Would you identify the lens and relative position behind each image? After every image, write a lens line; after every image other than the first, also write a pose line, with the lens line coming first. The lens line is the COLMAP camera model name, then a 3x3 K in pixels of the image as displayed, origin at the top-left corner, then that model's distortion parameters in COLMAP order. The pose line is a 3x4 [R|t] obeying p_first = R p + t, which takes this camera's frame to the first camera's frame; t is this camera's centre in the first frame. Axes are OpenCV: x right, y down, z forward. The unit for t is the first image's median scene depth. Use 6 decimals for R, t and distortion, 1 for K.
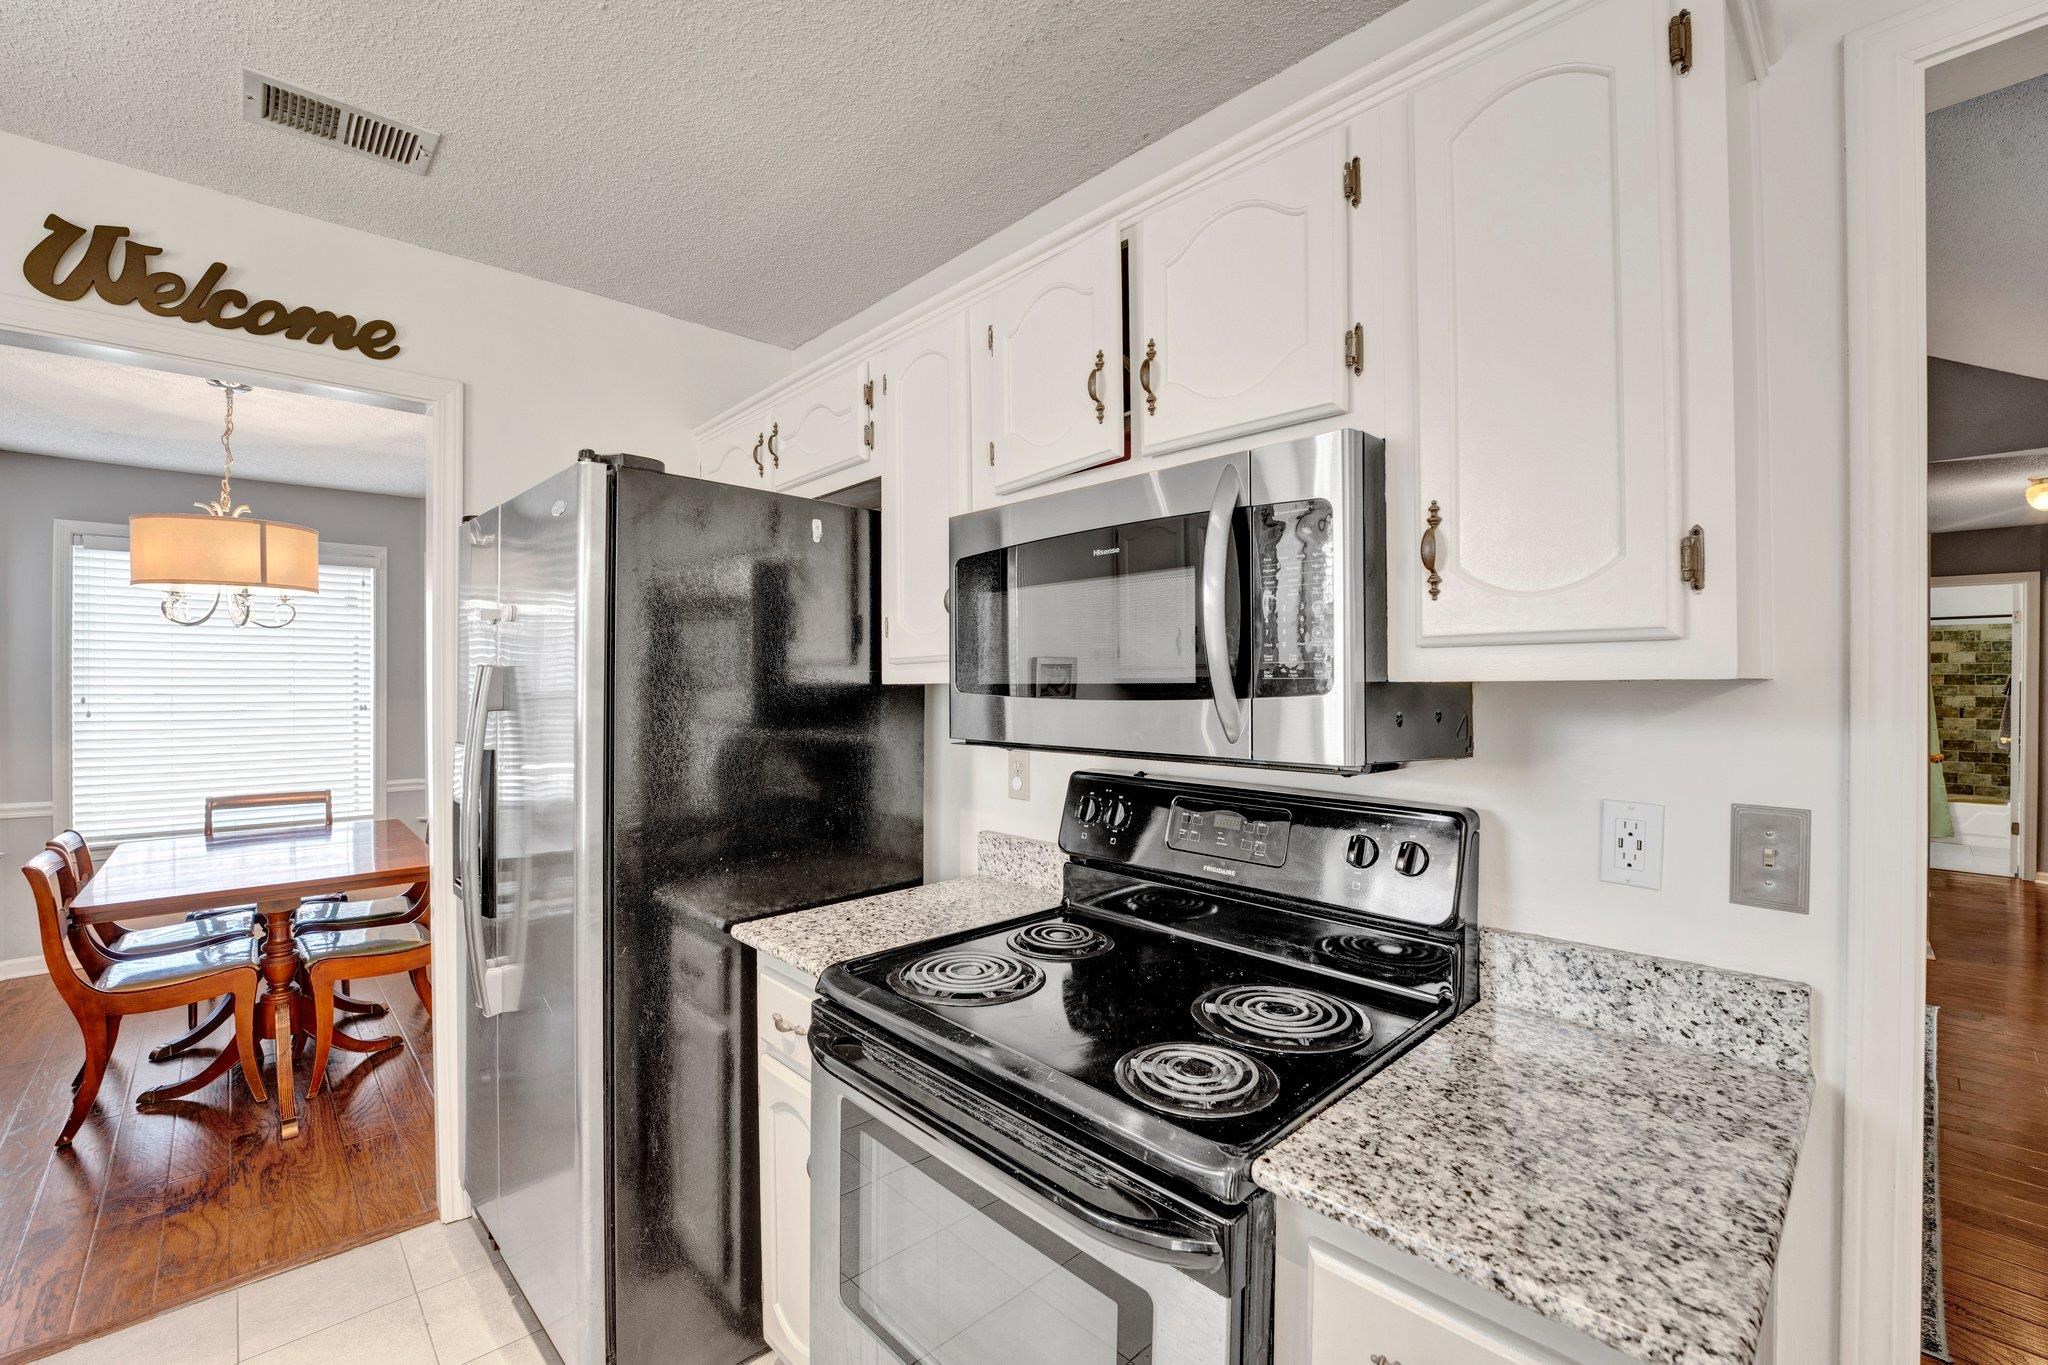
lens RADIAL K [[856.7, 0, 1018.4], [0, 856.7, 684.7], [0, 0, 1]] dist [-0.027600, 0.003116]
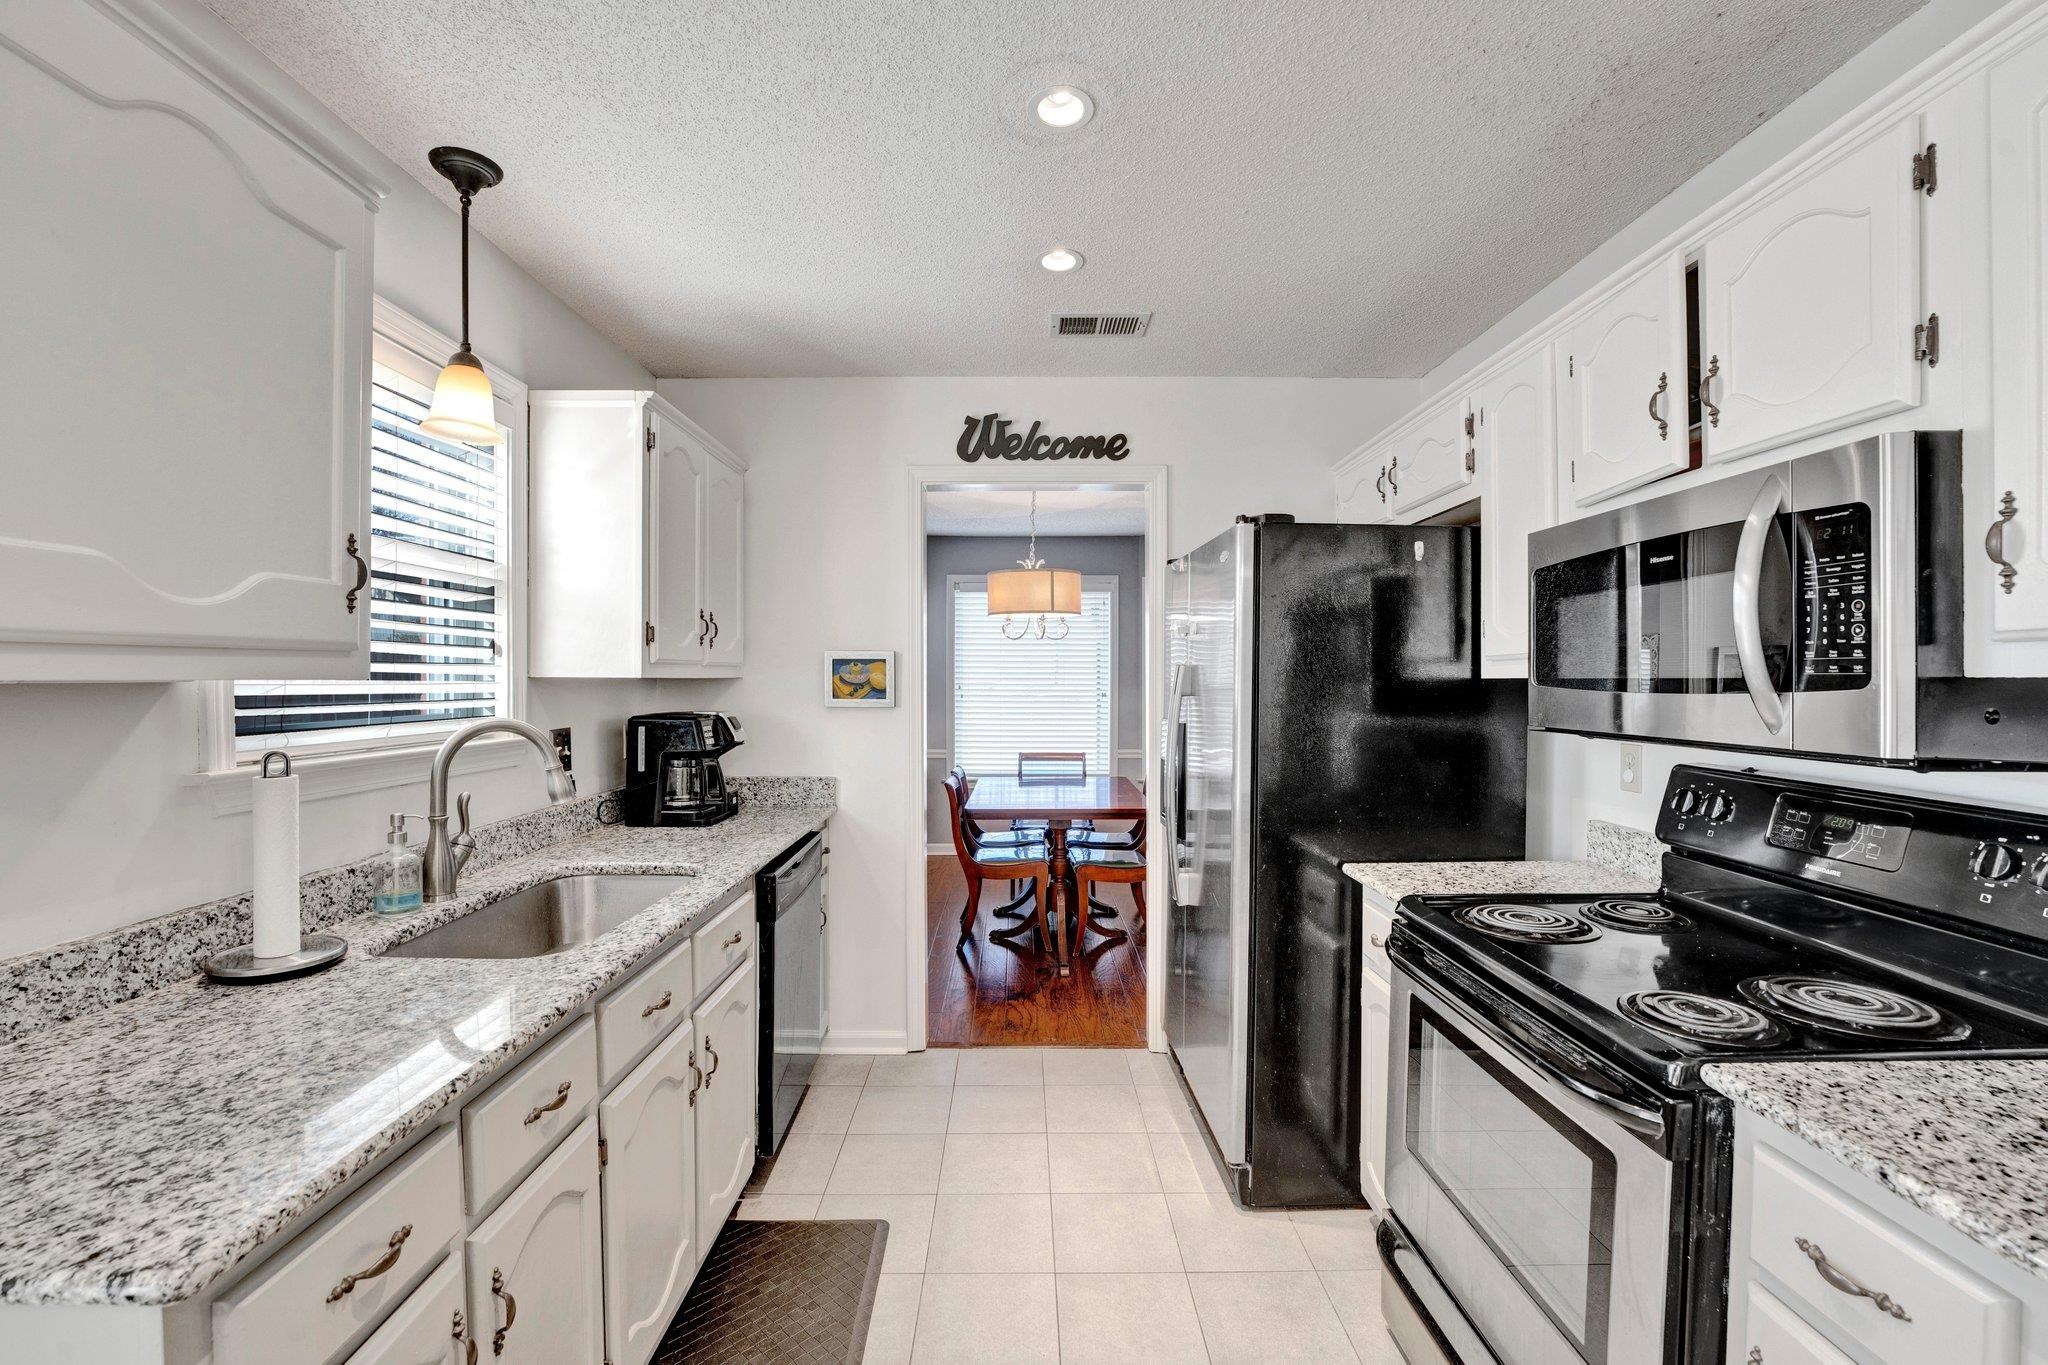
lens RADIAL K [[856.7, 0, 1018.4], [0, 856.7, 684.7], [0, 0, 1]] dist [-0.027600, 0.003116]
pose [[0.729208, 0.007491, -0.684251, 0.168005], [-0.002694, 0.999964, 0.008076, 0.000335], [0.684287, -0.004045, 0.729202, -0.252985]]
